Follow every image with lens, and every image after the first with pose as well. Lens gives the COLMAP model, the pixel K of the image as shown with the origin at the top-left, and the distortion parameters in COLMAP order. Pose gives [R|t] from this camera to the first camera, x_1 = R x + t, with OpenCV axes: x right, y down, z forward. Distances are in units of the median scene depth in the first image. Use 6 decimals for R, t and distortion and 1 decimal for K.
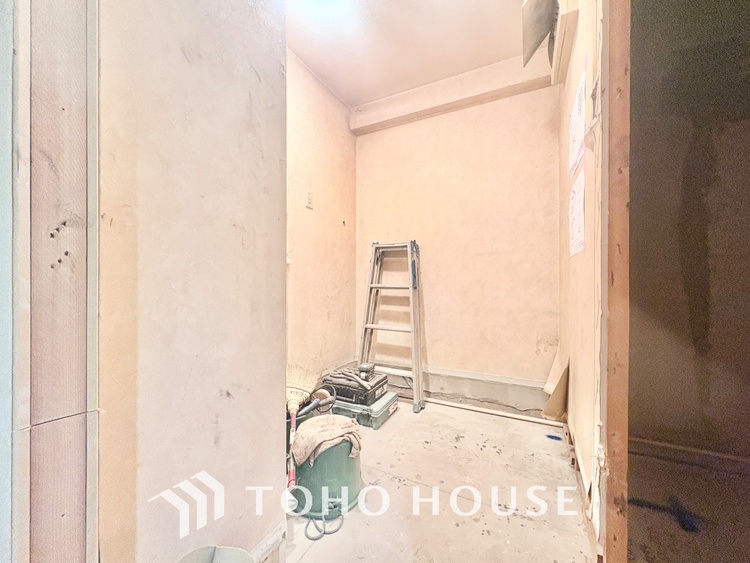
lens RADIAL K [[299.0, 0, 375.3], [0, 299.0, 279.7], [0, 0, 1]] dist [-0.000408, 0.000594]
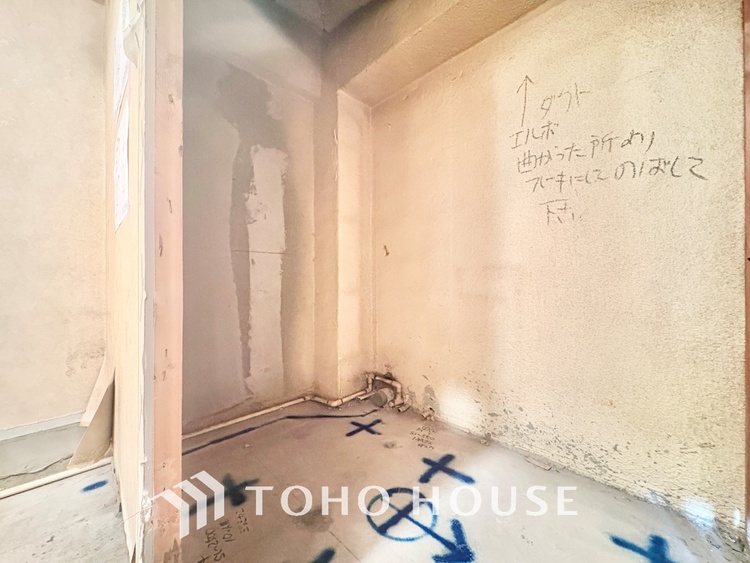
lens RADIAL K [[299.0, 0, 376.0], [0, 299.0, 279.4], [0, 0, 1]] dist [-0.000408, 0.000594]
pose [[0.312941, -0.000978, 0.949772, 0.140913], [0.002425, 0.999997, 0.000231, 0.038358], [-0.949769, 0.002231, 0.312943, 0.149235]]
